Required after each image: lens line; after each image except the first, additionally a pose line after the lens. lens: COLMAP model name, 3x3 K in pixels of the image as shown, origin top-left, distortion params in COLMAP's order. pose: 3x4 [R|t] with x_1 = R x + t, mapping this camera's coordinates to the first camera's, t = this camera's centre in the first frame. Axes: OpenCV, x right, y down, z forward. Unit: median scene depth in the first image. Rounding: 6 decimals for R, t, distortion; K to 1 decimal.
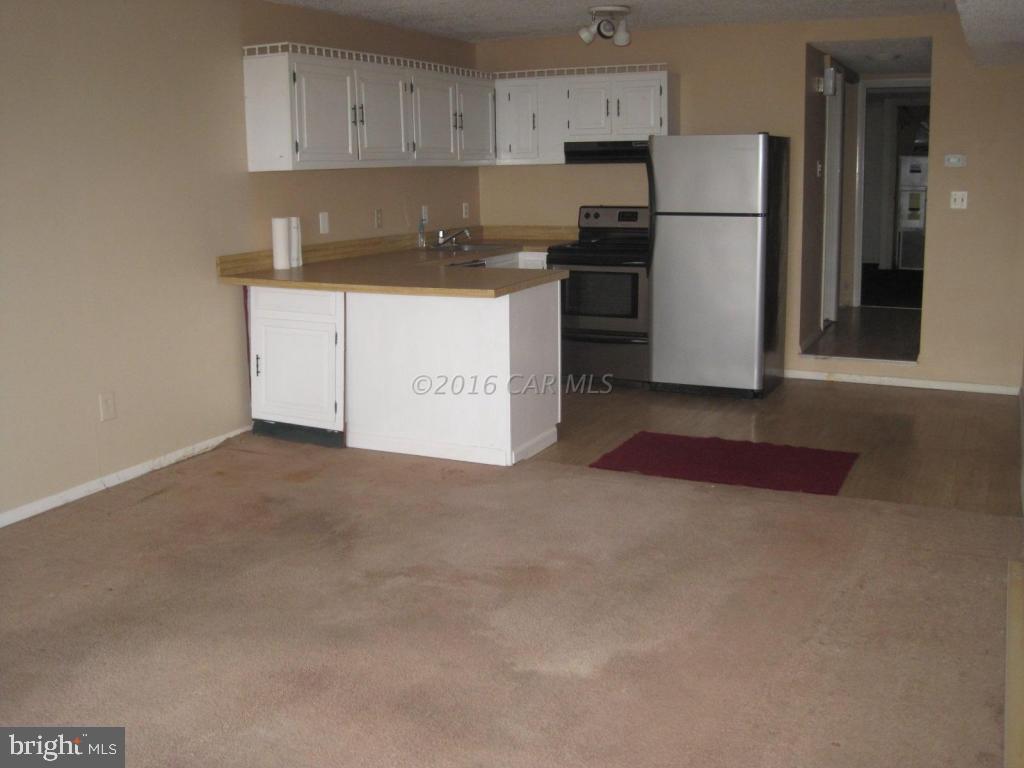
lens RADIAL K [[1061.2, 0, 512.0], [0, 1061.2, 384.0], [0, 0, 1]] dist [-0.158765, 0.109711]
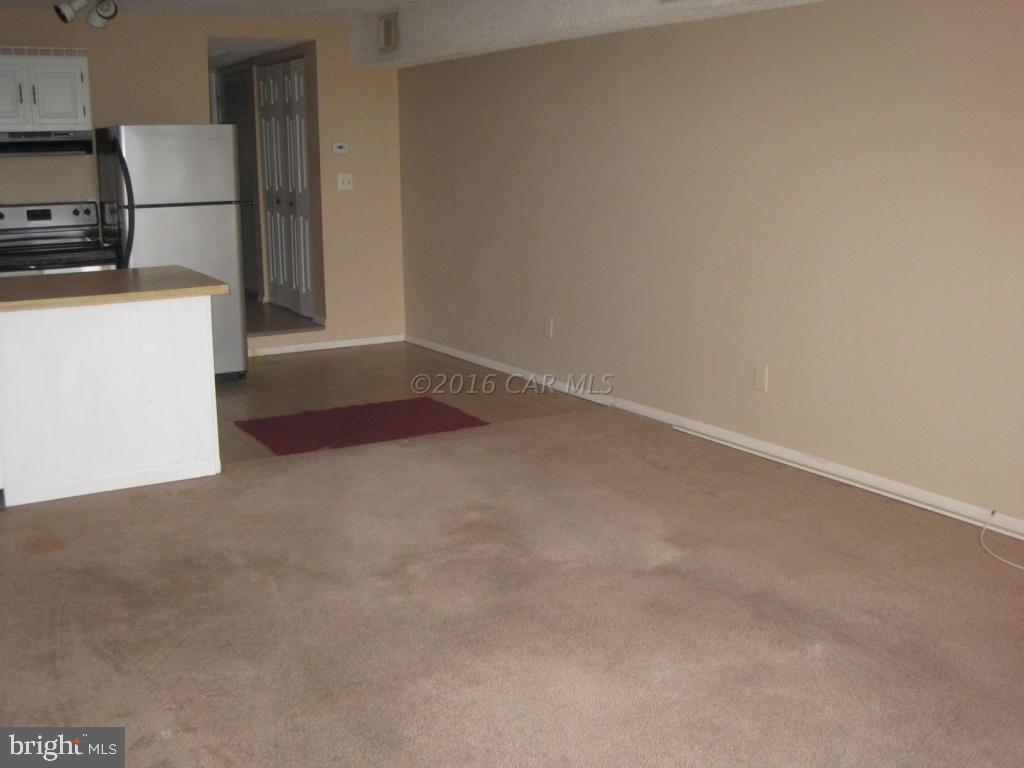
lens RADIAL K [[1055.6, 0, 512.0], [0, 1055.6, 384.0], [0, 0, 1]] dist [-0.179723, 0.159448]
pose [[0.540556, -0.168895, 0.824181, -0.449128], [0.164639, 0.981937, 0.093241, -0.031994], [-0.825042, 0.085291, 0.558598, 0.195552]]
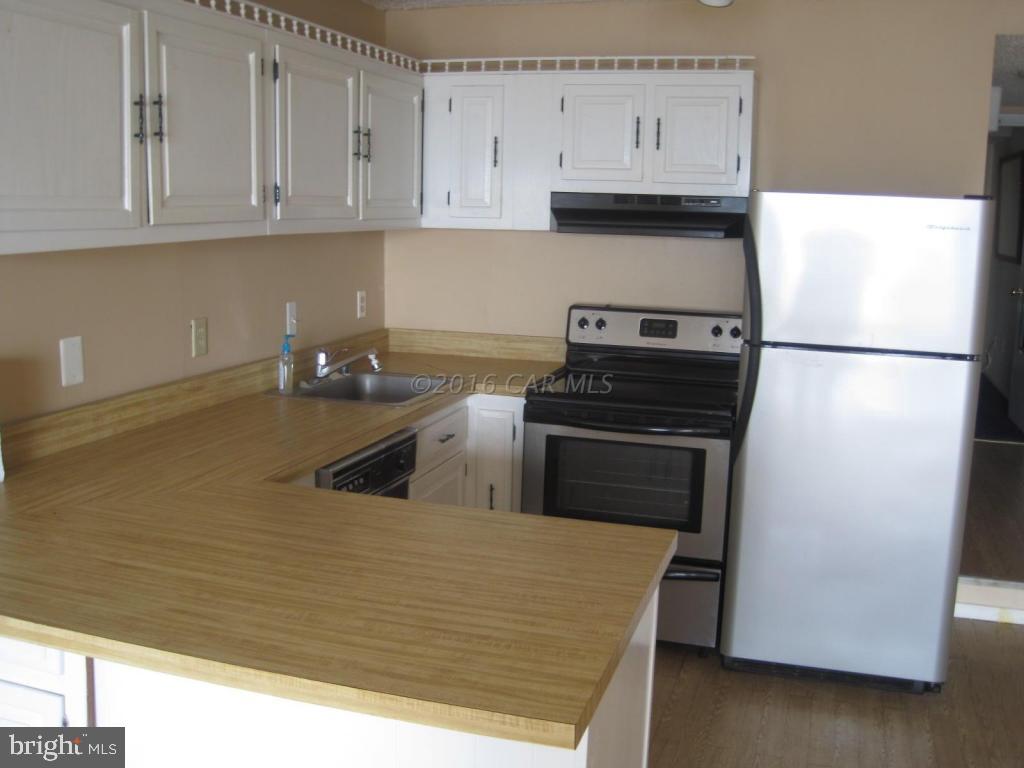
lens RADIAL K [[1055.6, 0, 512.0], [0, 1055.6, 384.0], [0, 0, 1]] dist [-0.179723, 0.159448]
pose [[0.988703, 0.013783, 0.149254, -0.053698], [-0.009386, 0.999502, -0.030123, -0.119204], [-0.149595, 0.028382, 0.988340, 0.491225]]
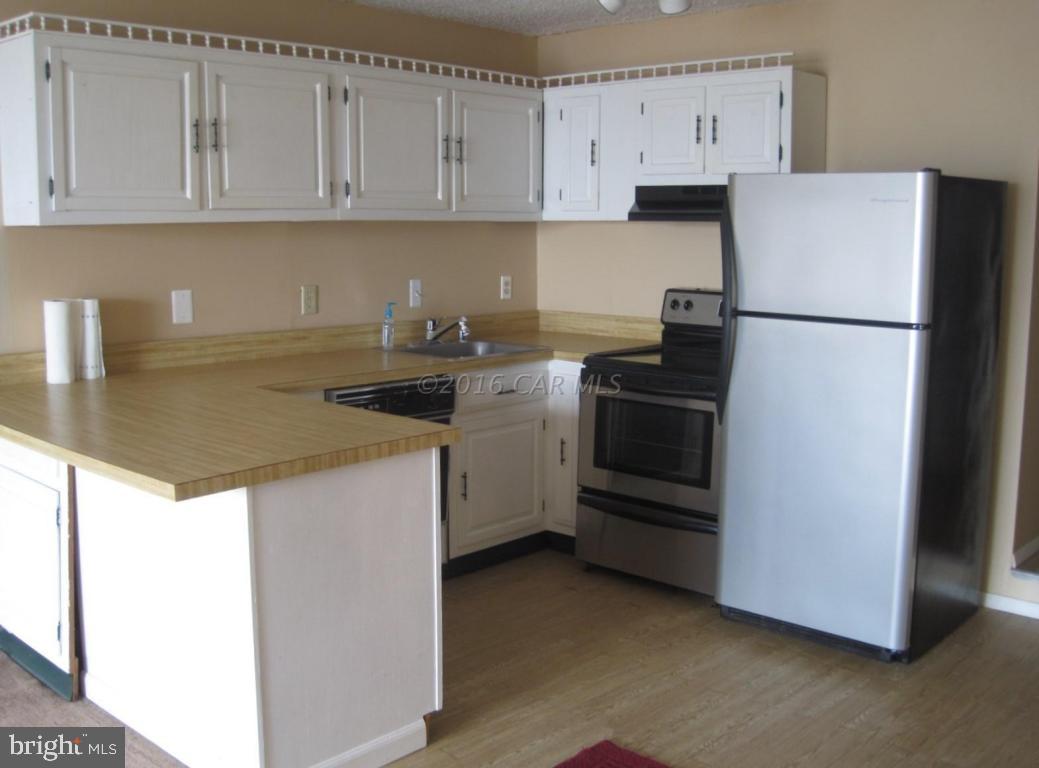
lens RADIAL K [[1093.8, 0, 519.5], [0, 1093.8, 384.0], [0, 0, 1]] dist [-0.145763, 0.028203]
pose [[0.957369, 0.062780, -0.281964, 0.182048], [-0.077310, 0.996176, -0.040695, -0.086568], [0.278331, 0.060759, 0.958561, 0.394086]]
